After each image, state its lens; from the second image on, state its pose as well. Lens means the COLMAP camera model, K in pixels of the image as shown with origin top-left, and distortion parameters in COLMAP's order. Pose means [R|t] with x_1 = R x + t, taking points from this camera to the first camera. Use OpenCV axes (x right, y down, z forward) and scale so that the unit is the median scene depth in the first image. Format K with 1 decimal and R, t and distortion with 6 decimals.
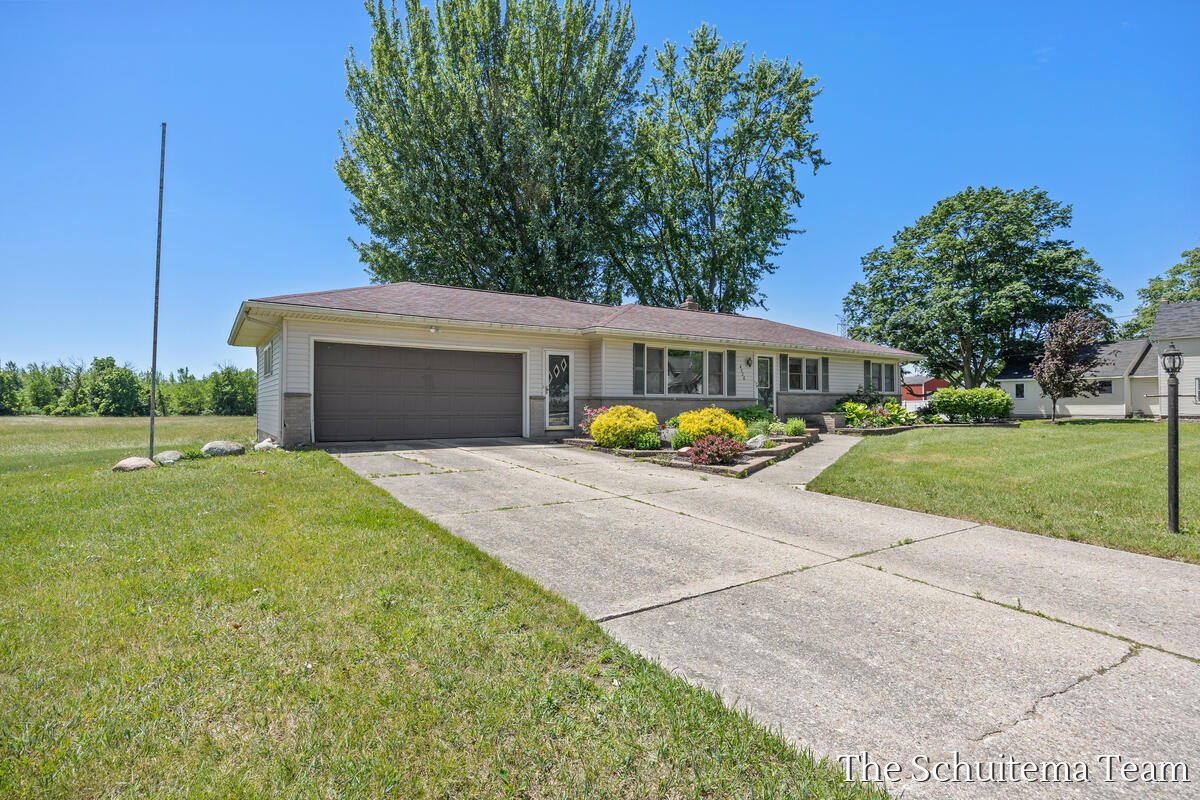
lens RADIAL K [[585.7, 0, 631.8], [0, 585.7, 396.0], [0, 0, 1]] dist [-0.000630, 0.000040]
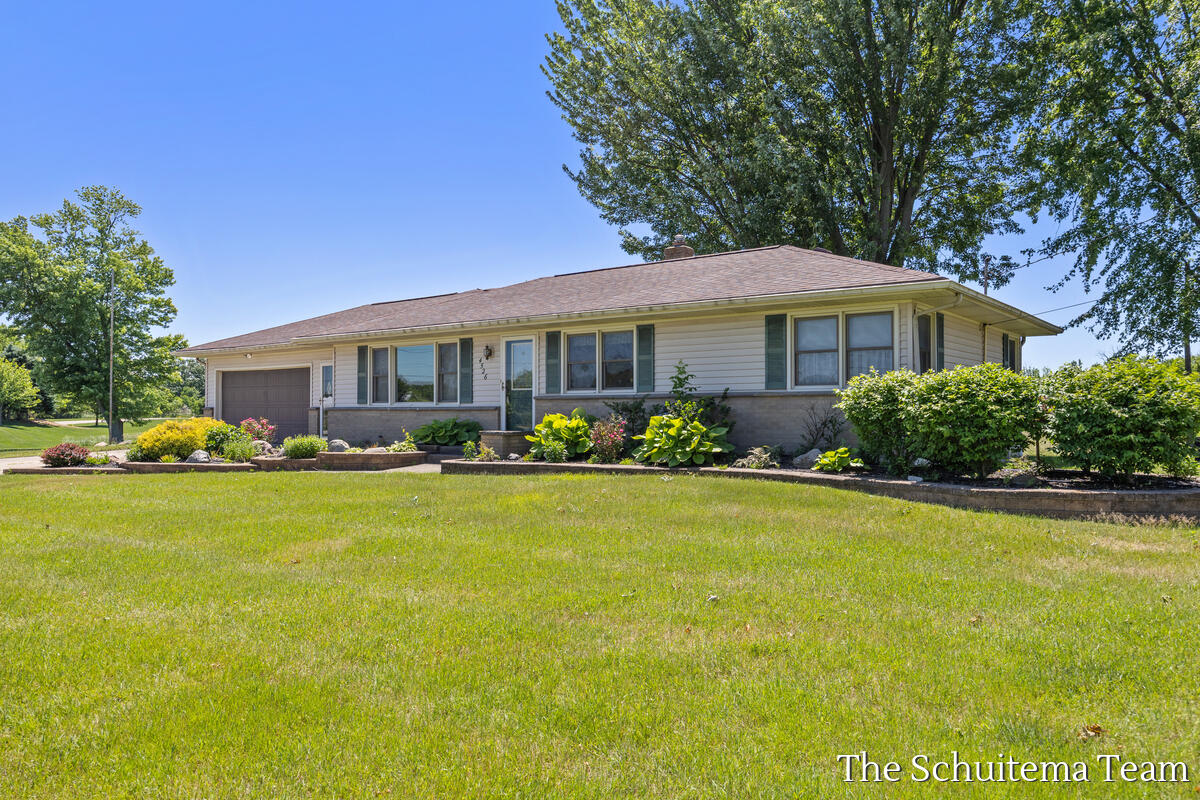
lens RADIAL K [[812.8, 0, 600.0], [0, 812.8, 400.0], [0, 0, 1]] dist [0.004292, -0.001532]
pose [[0.291349, -0.001799, -0.956615, 1.144376], [0.019581, 0.999800, 0.004083, -0.004383], [0.956416, -0.019921, 0.291326, 0.857101]]
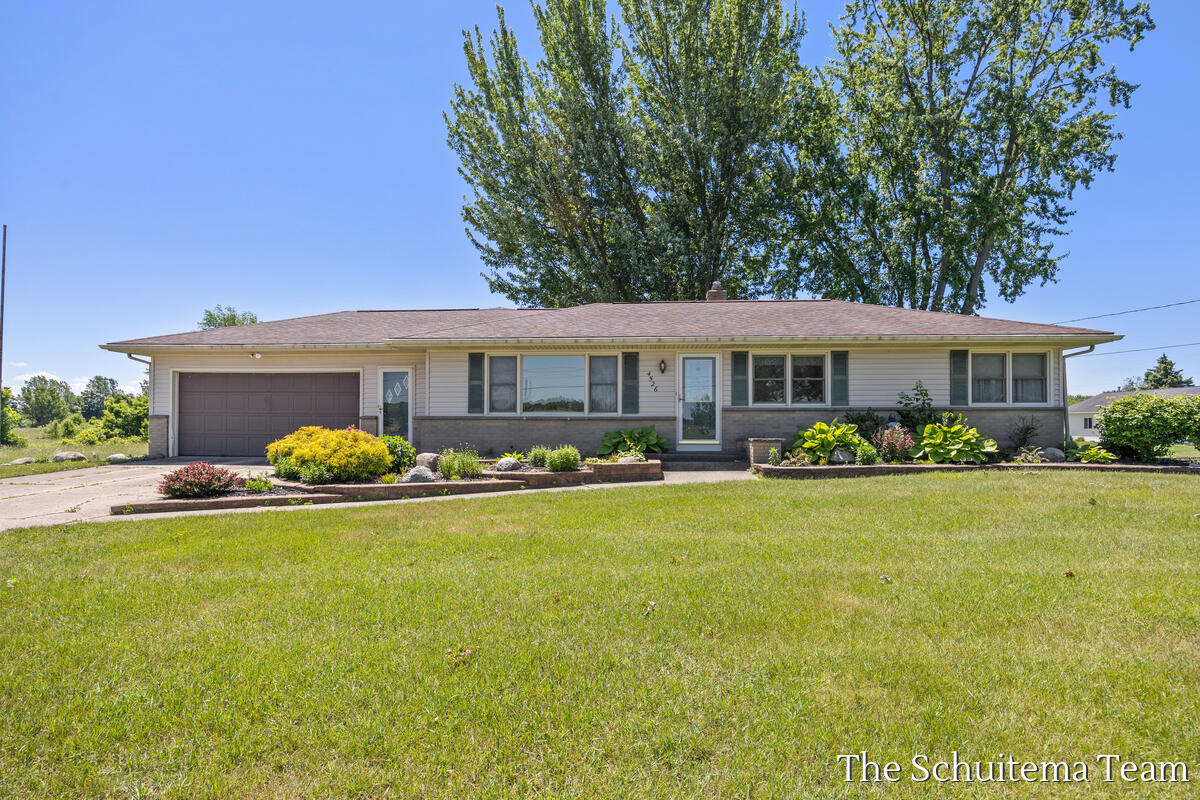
lens RADIAL K [[613.8, 0, 600.0], [0, 613.8, 405.6], [0, 0, 1]] dist [-0.000424, 0.000620]
pose [[0.783233, -0.017280, -0.621488, 0.614474], [0.007083, 0.999797, -0.018873, 0.003918], [0.621688, 0.010380, 0.783197, 0.363589]]
